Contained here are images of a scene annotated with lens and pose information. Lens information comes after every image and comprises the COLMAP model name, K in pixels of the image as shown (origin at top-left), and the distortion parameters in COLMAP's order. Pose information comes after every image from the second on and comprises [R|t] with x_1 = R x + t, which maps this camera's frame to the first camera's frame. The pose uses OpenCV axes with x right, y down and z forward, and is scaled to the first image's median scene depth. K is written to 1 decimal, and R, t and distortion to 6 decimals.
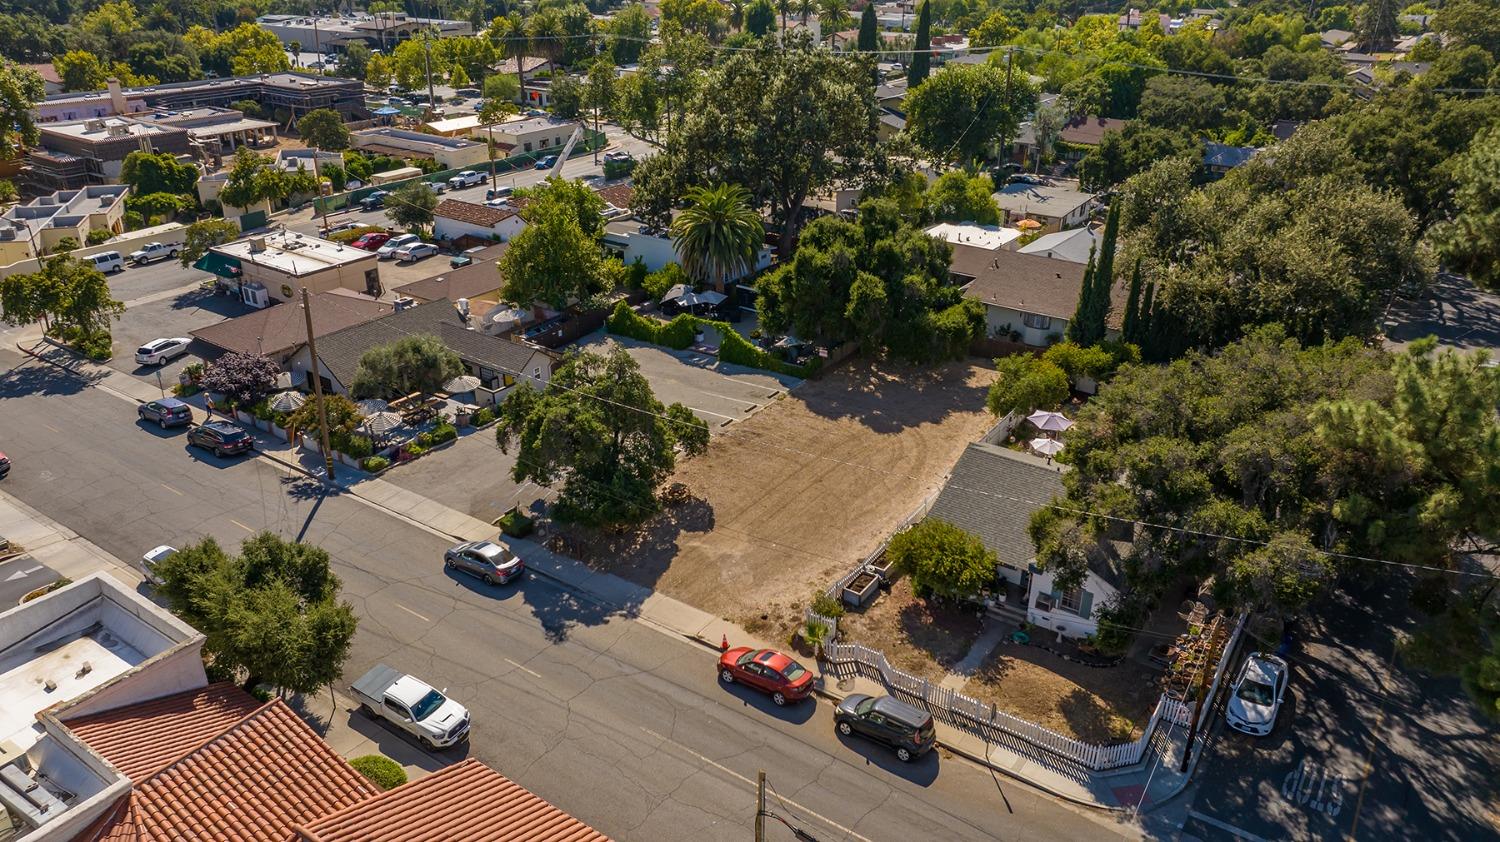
lens RADIAL K [[1064.7, 0, 750.0], [0, 1064.7, 421.0], [0, 0, 1]] dist [-0.023702, -0.005542]
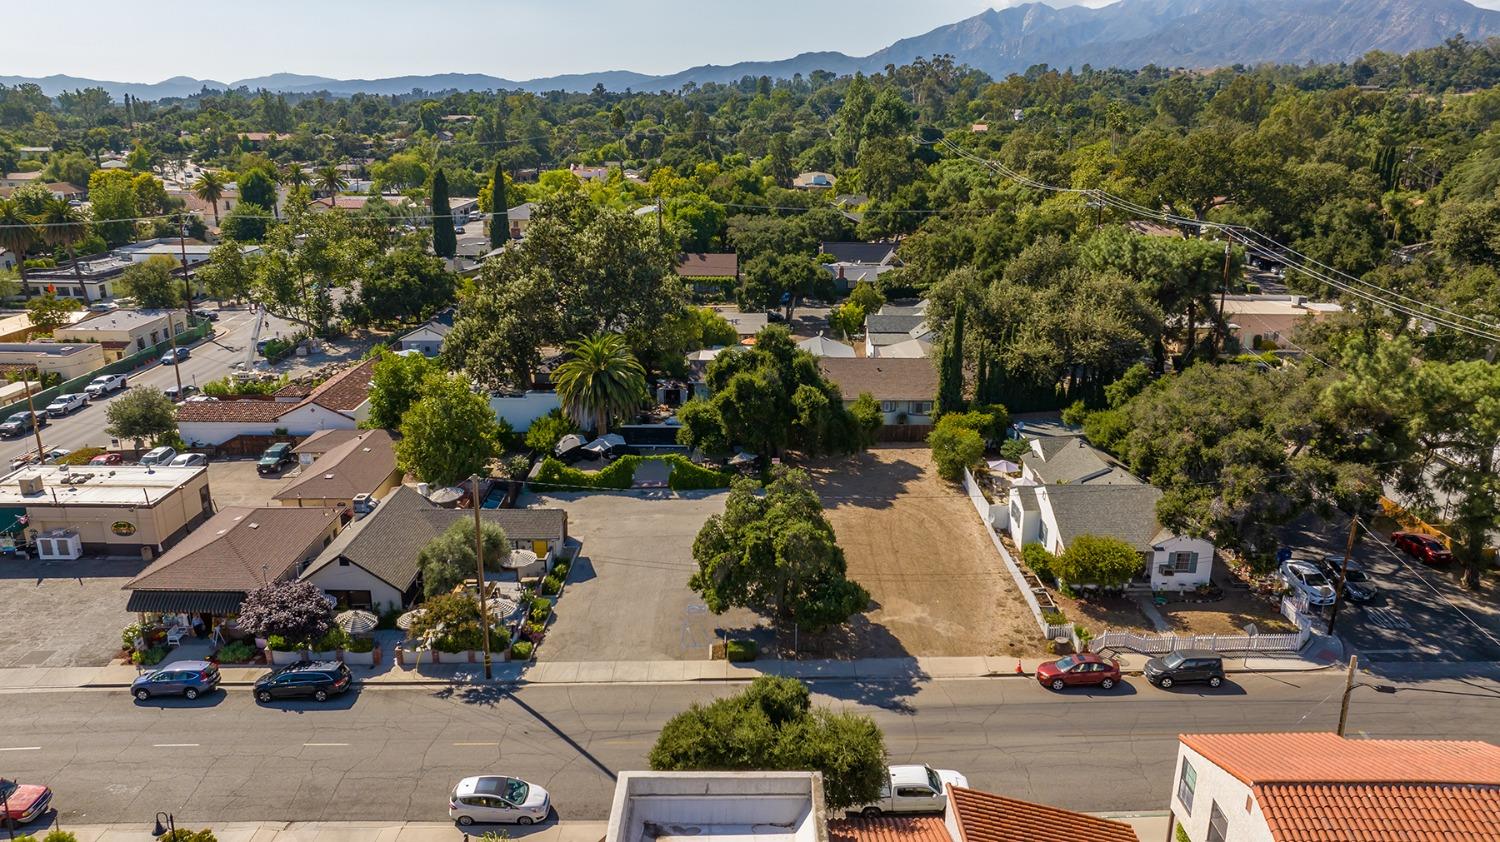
lens RADIAL K [[1064.7, 0, 750.0], [0, 1064.7, 421.0], [0, 0, 1]] dist [-0.023702, -0.005542]
pose [[0.816429, -0.170553, 0.551684, -0.648840], [0.243085, 0.968120, -0.060444, -0.048839], [-0.523788, 0.183455, 0.831860, 0.066919]]
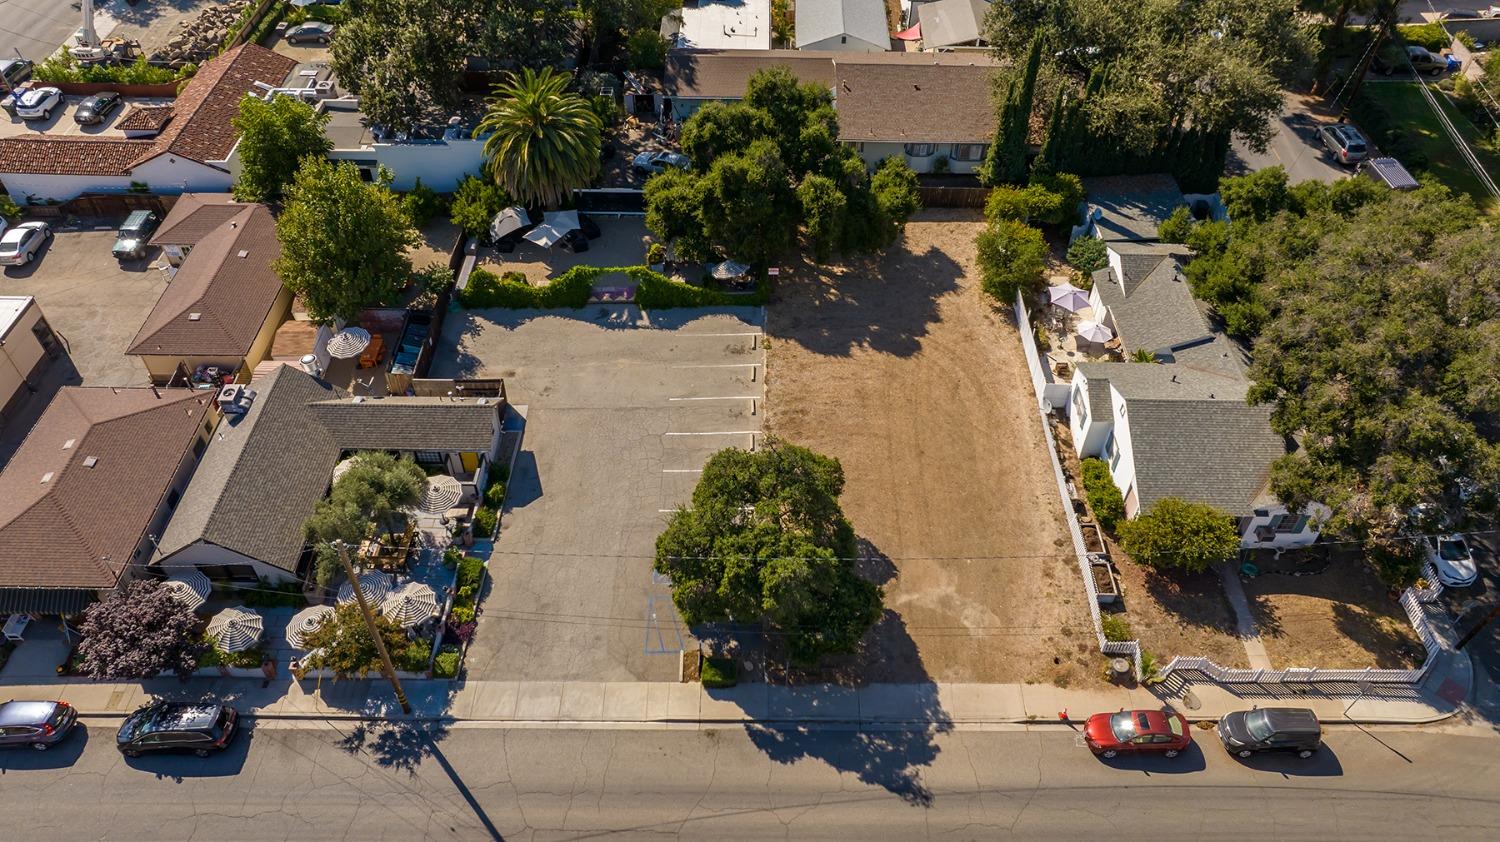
lens RADIAL K [[1056.4, 0, 746.5], [0, 1056.4, 422.8], [0, 0, 1]] dist [-0.040138, 0.041564]
pose [[0.824041, -0.404754, 0.396396, -0.389654], [0.235232, 0.880977, 0.410544, -0.357083], [-0.515385, -0.245060, 0.821172, 0.300786]]
